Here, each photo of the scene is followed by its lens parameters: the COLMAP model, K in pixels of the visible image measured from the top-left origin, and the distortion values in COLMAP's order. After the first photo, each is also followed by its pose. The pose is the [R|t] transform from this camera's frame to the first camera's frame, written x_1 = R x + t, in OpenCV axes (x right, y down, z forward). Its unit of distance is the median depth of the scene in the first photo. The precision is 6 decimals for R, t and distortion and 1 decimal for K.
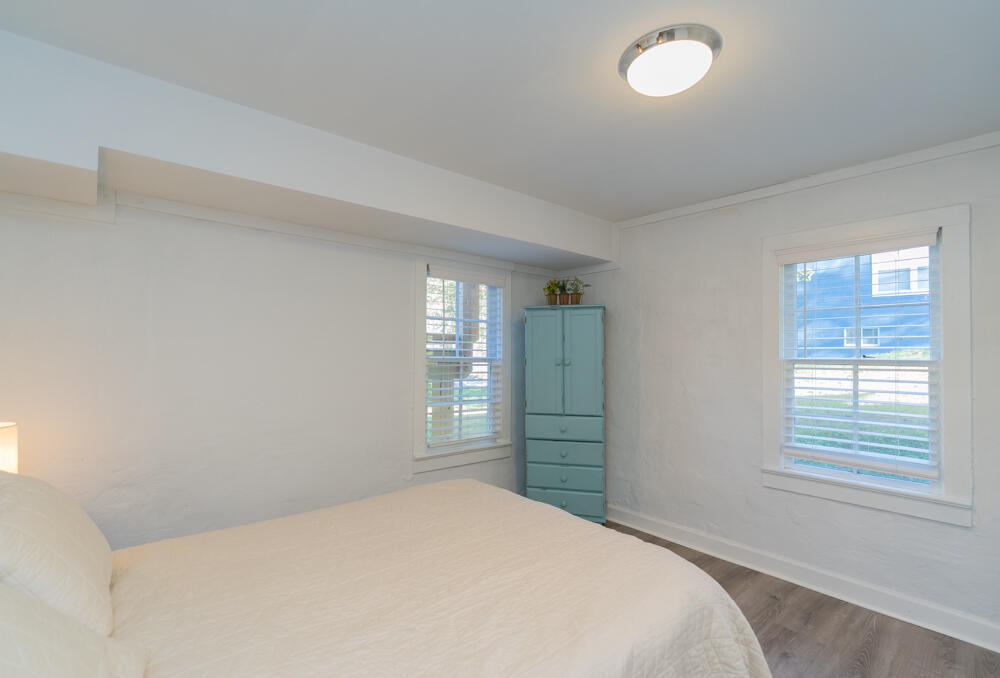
lens RADIAL K [[472.6, 0, 500.4], [0, 472.6, 340.7], [0, 0, 1]] dist [-0.005098, -0.000098]
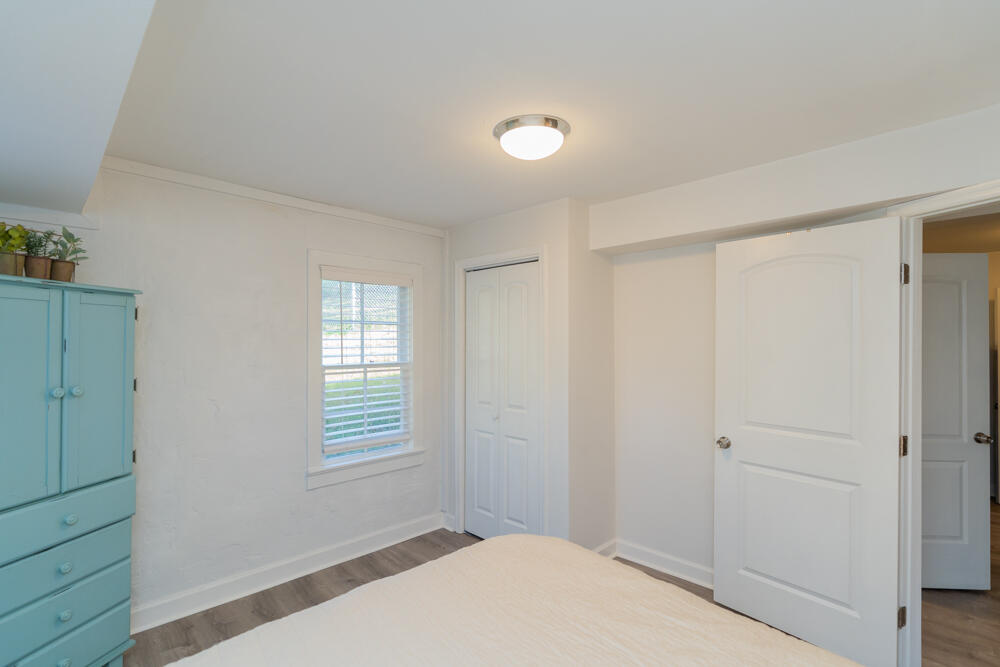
lens RADIAL K [[454.0, 0, 500.5], [0, 454.0, 340.5], [0, 0, 1]] dist [-0.011384, 0.003200]
pose [[-0.067334, 0.008534, 0.997694, -0.502801], [-0.016144, 0.999823, -0.009642, -0.017378], [-0.997600, -0.016756, -0.067184, 0.711560]]
